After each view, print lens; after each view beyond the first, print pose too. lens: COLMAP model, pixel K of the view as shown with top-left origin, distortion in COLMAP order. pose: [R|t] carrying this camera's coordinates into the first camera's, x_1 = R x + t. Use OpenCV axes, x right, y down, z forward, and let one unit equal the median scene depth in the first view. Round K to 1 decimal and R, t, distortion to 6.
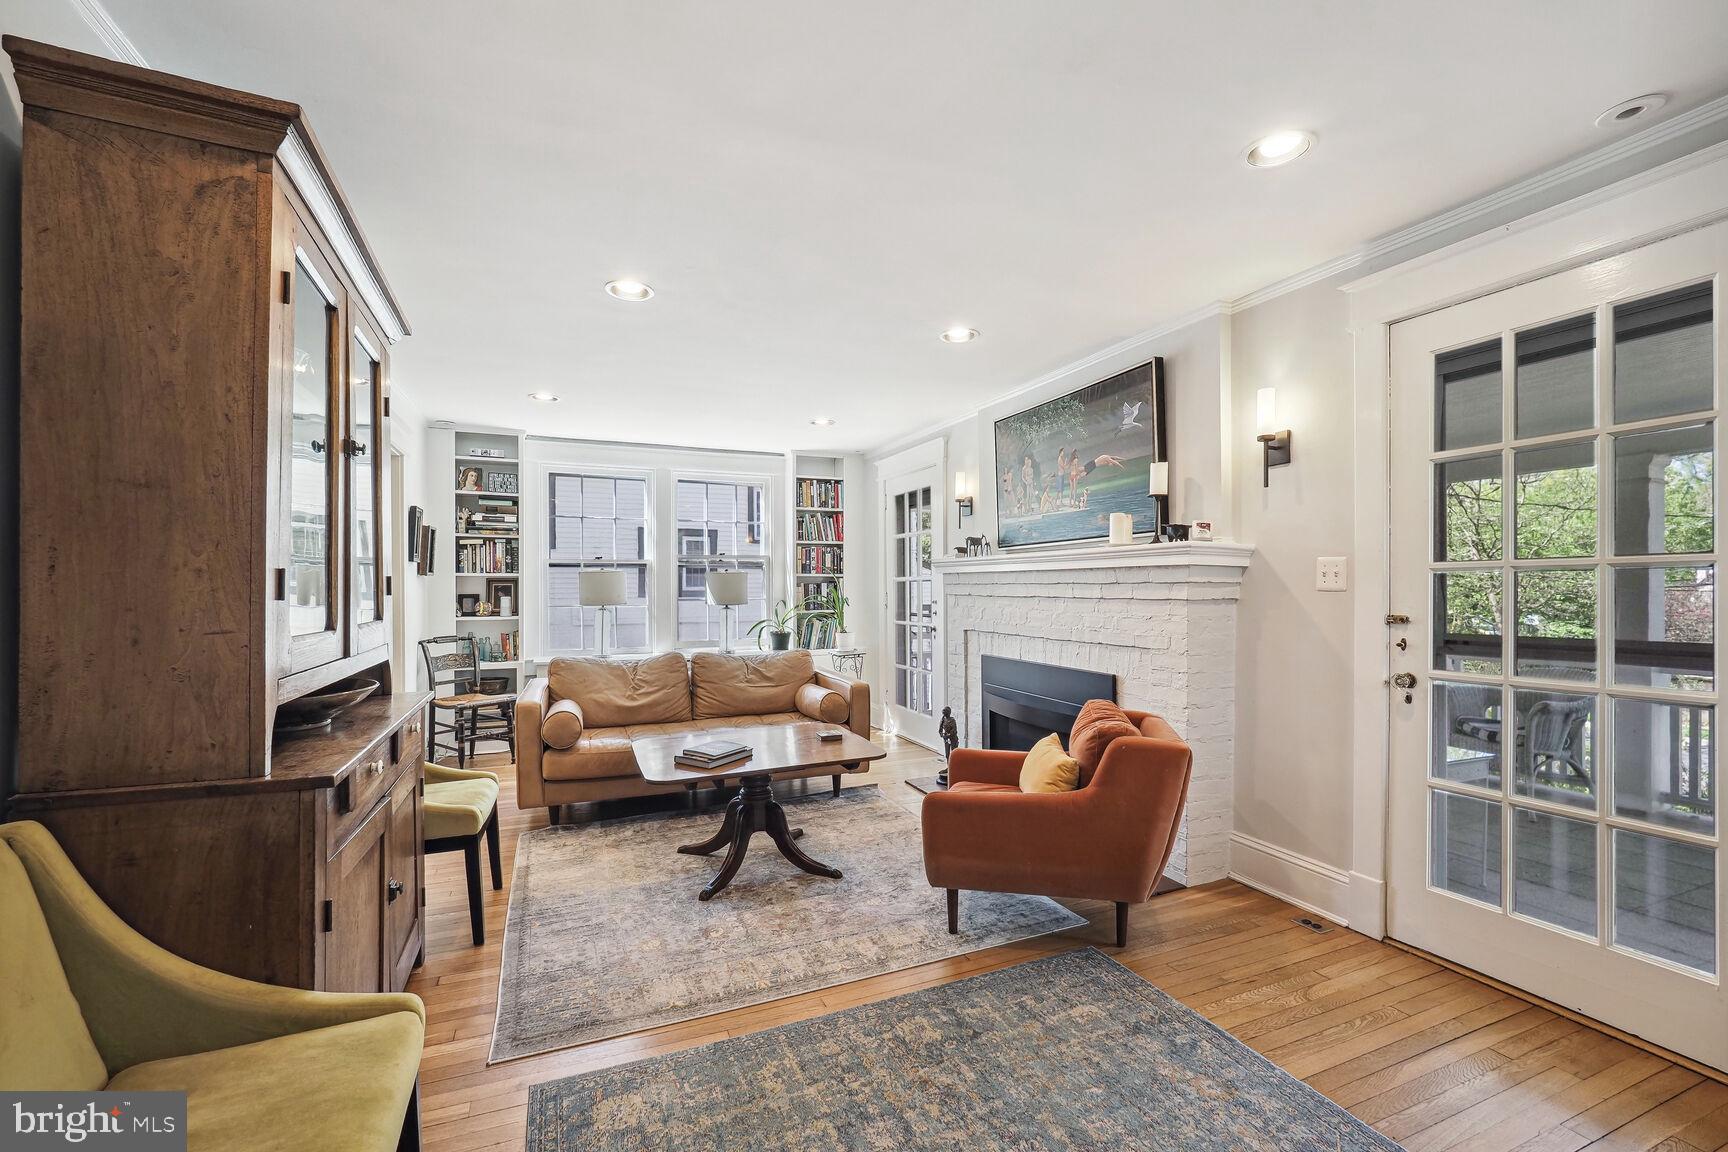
lens RADIAL K [[741.7, 0, 871.7], [0, 741.7, 575.9], [0, 0, 1]] dist [0.016500, -0.008189]
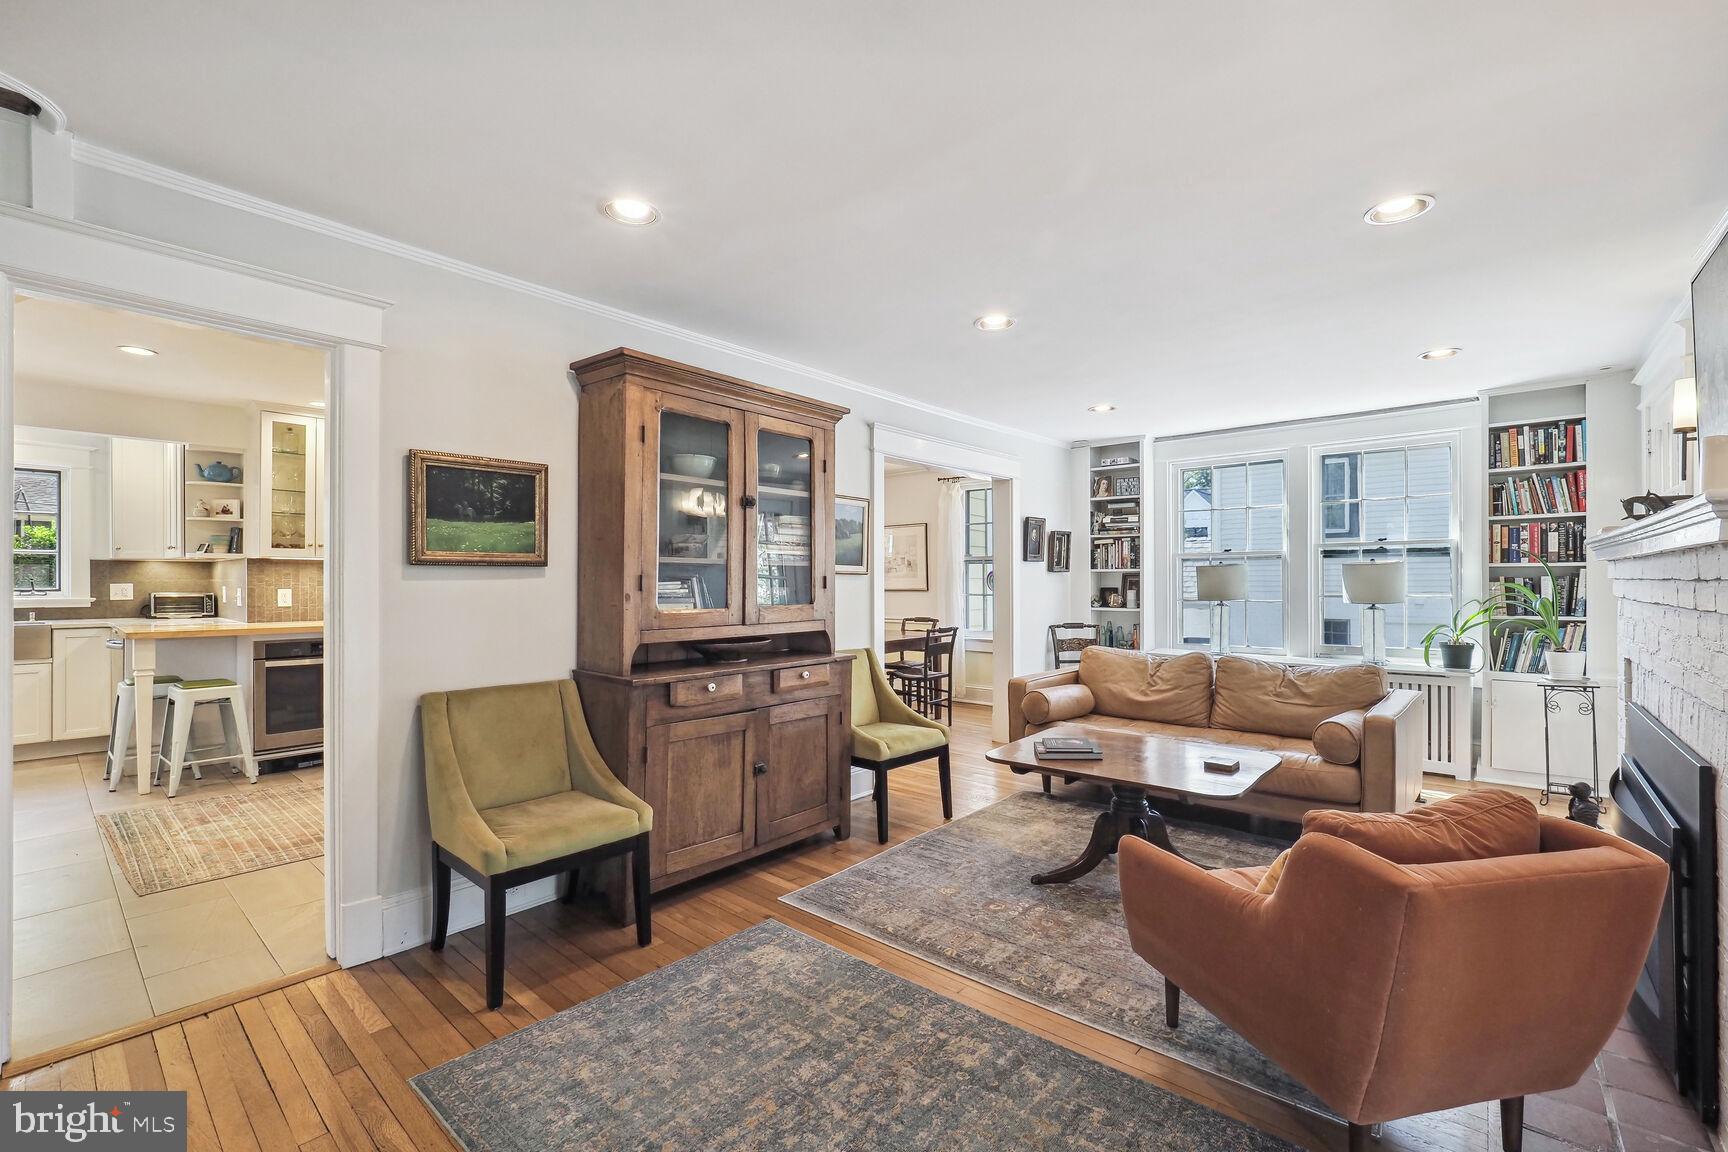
lens RADIAL K [[741.7, 0, 871.7], [0, 741.7, 575.9], [0, 0, 1]] dist [0.016500, -0.008189]
pose [[0.441905, -0.003885, -0.897054, 0.325862], [0.016320, 0.999860, 0.003709, -0.003464], [0.896914, -0.016279, 0.441906, 0.176682]]
